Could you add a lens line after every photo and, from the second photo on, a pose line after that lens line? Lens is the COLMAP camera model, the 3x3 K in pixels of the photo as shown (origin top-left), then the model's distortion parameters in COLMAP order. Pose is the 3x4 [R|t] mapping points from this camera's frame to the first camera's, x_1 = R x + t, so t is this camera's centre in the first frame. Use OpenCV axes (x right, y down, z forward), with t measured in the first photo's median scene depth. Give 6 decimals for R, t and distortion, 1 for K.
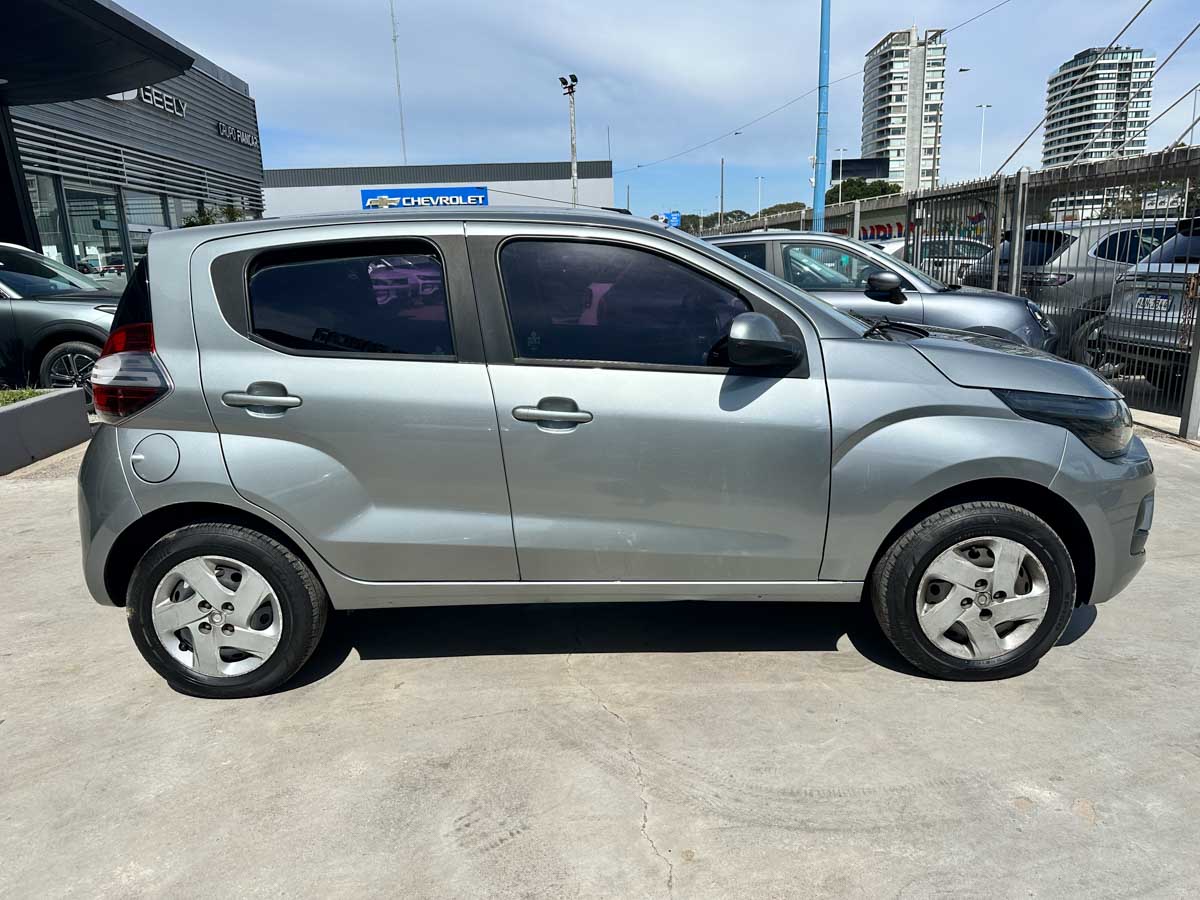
lens RADIAL K [[870.5, 0, 599.8], [0, 870.5, 460.2], [0, 0, 1]] dist [0.002849, -0.009768]
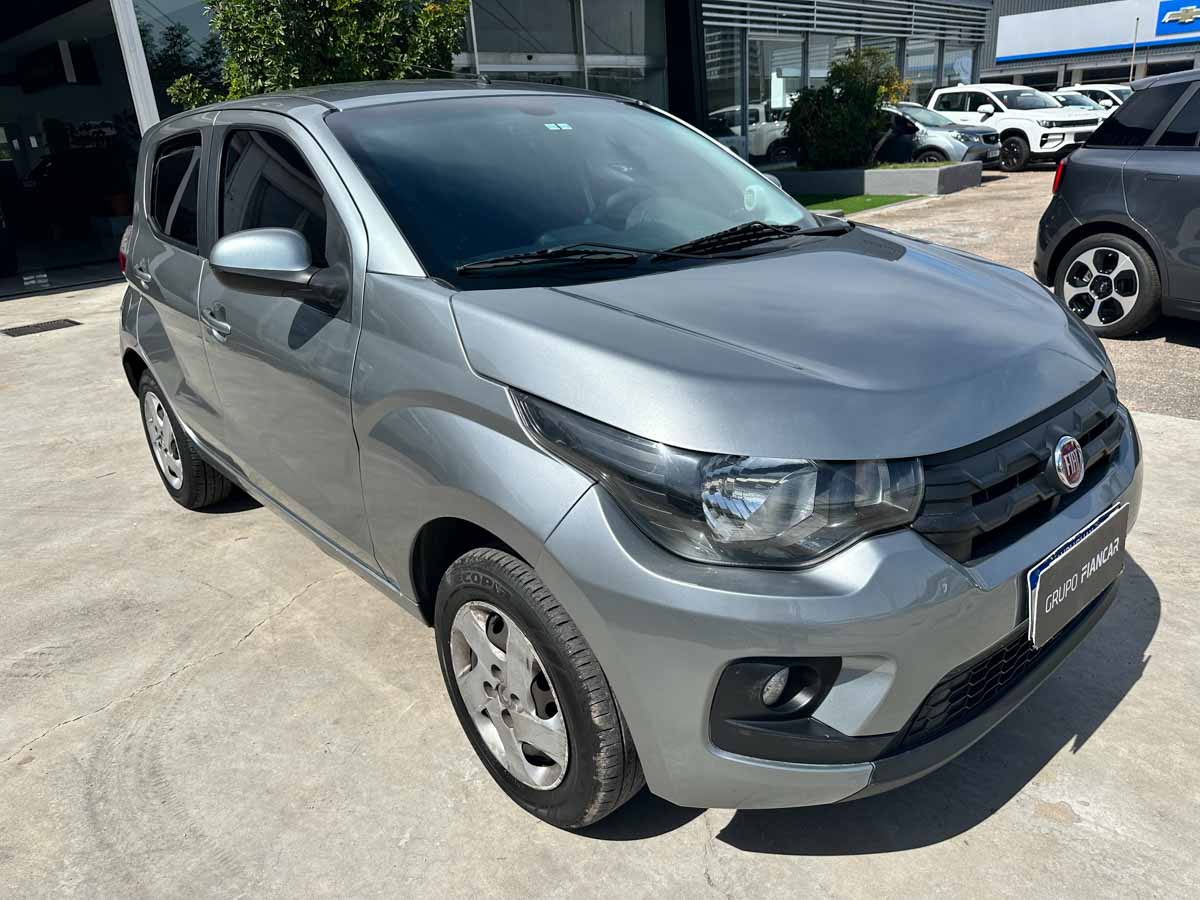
lens RADIAL K [[870.5, 0, 591.2], [0, 870.5, 444.9], [0, 0, 1]] dist [0.002849, -0.009768]
pose [[0.660716, 0.247533, -0.708648, 0.898409], [-0.133496, 0.967763, 0.213576, -0.174539], [0.738670, -0.046511, 0.672461, 0.605338]]
